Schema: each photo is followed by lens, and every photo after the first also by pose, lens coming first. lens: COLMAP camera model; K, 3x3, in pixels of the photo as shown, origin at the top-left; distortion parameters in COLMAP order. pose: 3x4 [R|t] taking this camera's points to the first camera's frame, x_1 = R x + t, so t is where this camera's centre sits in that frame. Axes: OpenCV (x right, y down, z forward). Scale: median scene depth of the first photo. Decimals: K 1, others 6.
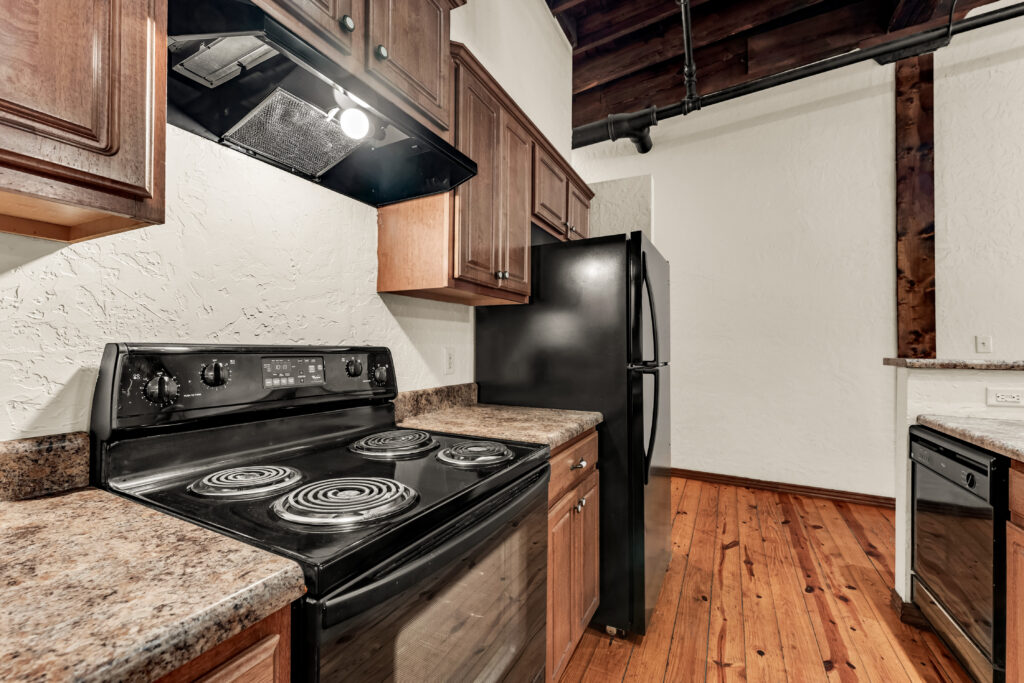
lens RADIAL K [[429.7, 0, 509.5], [0, 429.7, 344.6], [0, 0, 1]] dist [-0.001320, -0.000287]
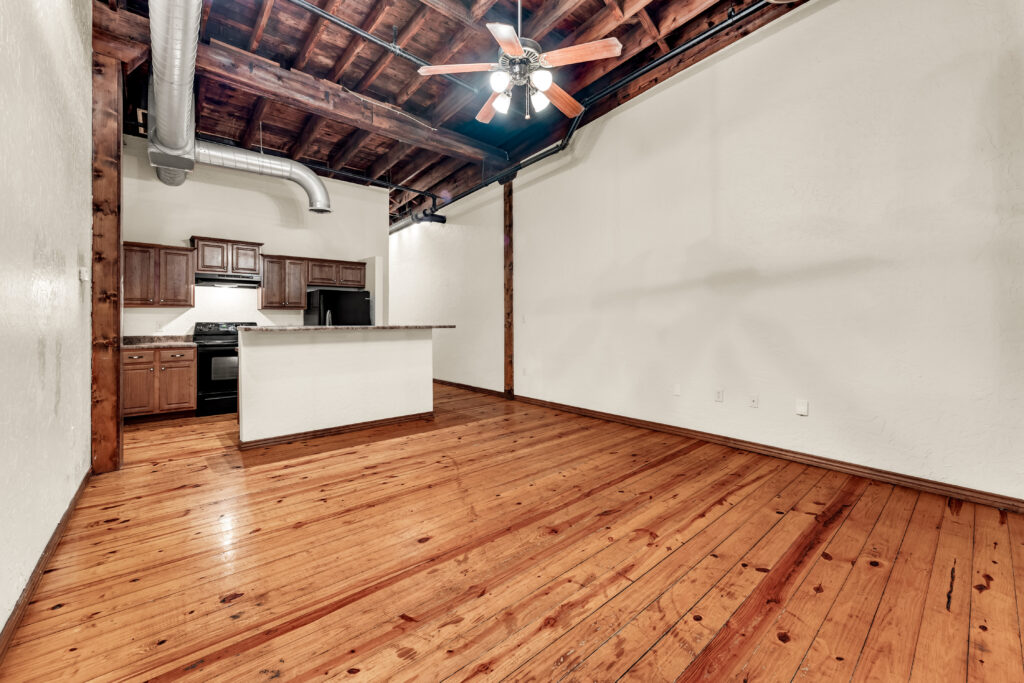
lens RADIAL K [[418.0, 0, 488.3], [0, 418.0, 319.7], [0, 0, 1]] dist [-0.001010, -0.000098]
pose [[0.921785, -0.014034, -0.387447, 1.595700], [0.012984, 0.999902, -0.005327, 0.012914], [0.387483, -0.000120, 0.921877, -0.896251]]
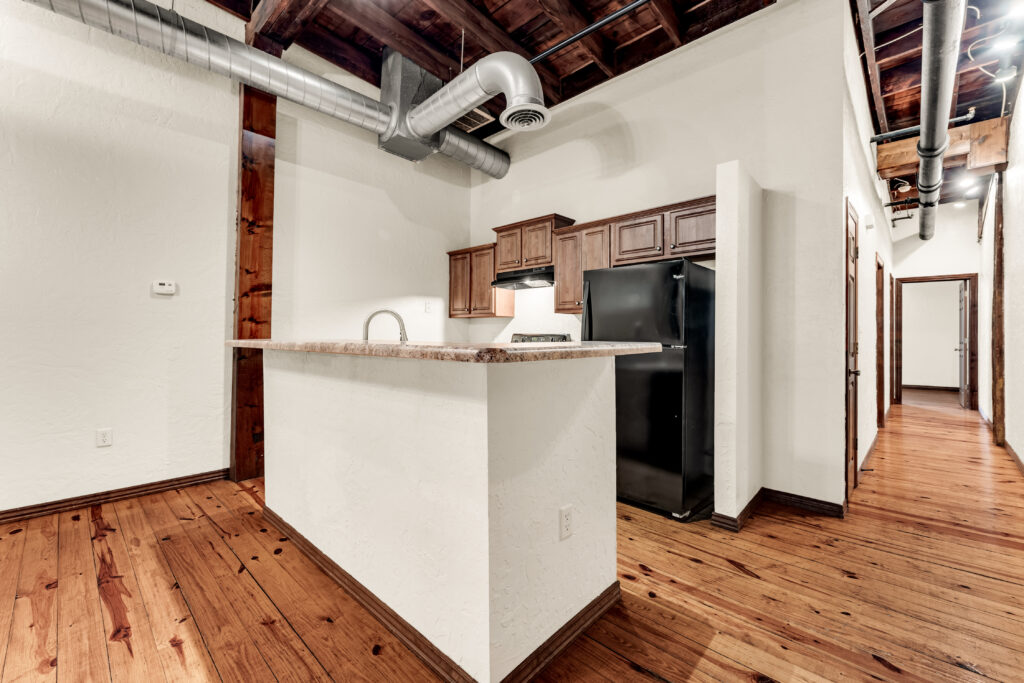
lens RADIAL K [[412.6, 0, 506.5], [0, 412.6, 335.9], [0, 0, 1]] dist [0.002108, 0.000257]
pose [[-0.265825, -0.004350, -0.964012, 1.151330], [0.000777, 0.999989, -0.004726, 0.013079], [0.964021, -0.002006, -0.265818, 0.623774]]
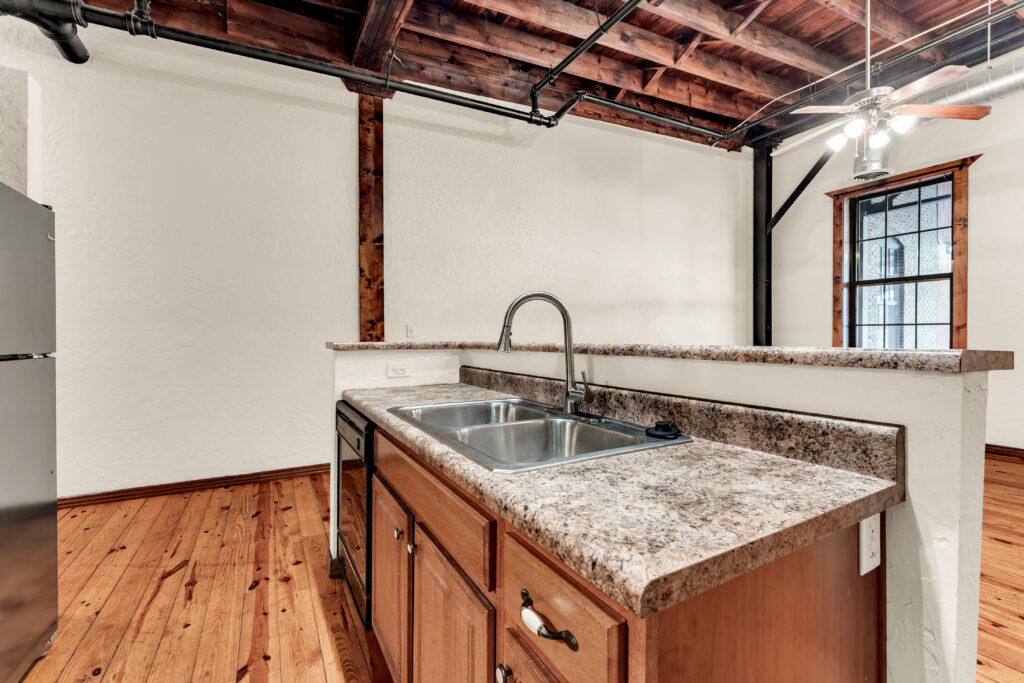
lens RADIAL K [[420.3, 0, 505.8], [0, 420.3, 339.8], [0, 0, 1]] dist [-0.002841, -0.000504]
pose [[0.548226, -0.011277, 0.836254, 0.155370], [-0.001899, 0.999890, 0.014728, 0.006364], [-0.836328, -0.009662, 0.548144, 0.016678]]
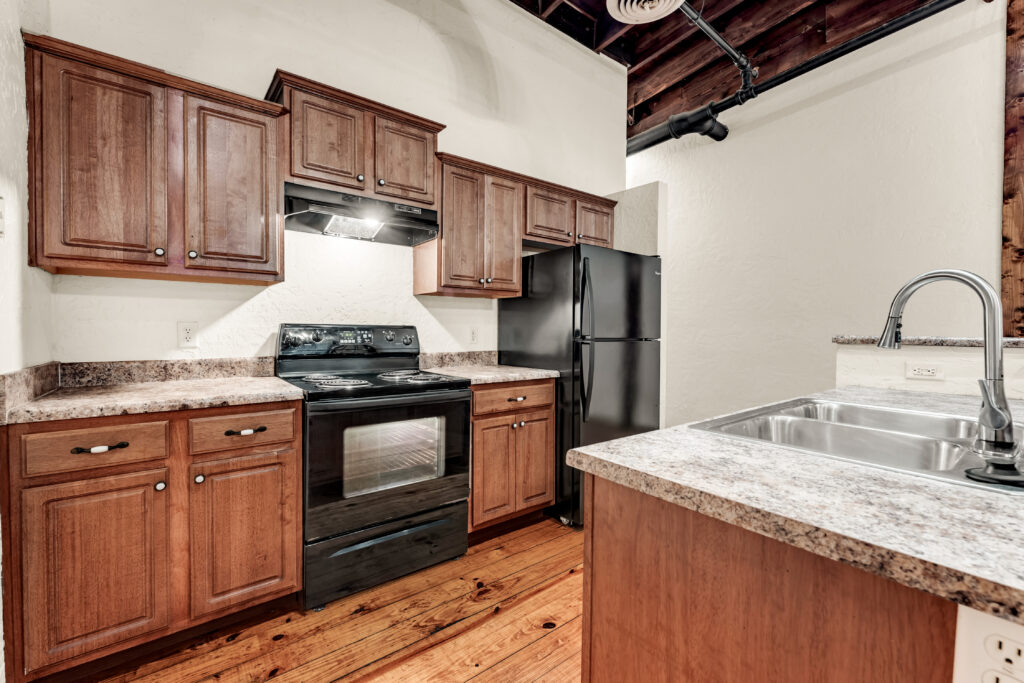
lens RADIAL K [[431.9, 0, 514.4], [0, 431.9, 337.6], [0, 0, 1]] dist [-0.001957, -0.000313]
pose [[0.915844, 0.005678, -0.401494, 0.373473], [0.003109, 0.999770, 0.021231, 0.008126], [0.401522, -0.020693, 0.915615, -0.219356]]
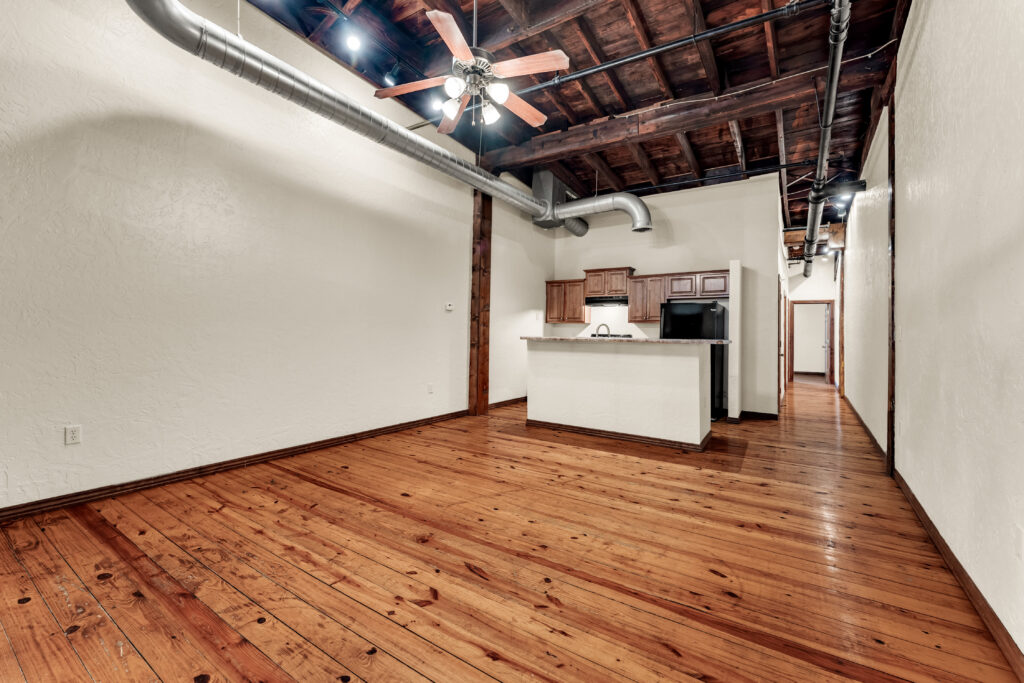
lens RADIAL K [[409.2, 0, 513.2], [0, 409.2, 327.4], [0, 0, 1]] dist [0.000292, 0.000015]
pose [[-0.093730, -0.023917, -0.995310, 2.119950], [-0.012010, 0.999666, -0.022891, 0.020908], [0.995525, 0.009808, -0.093986, 0.037491]]
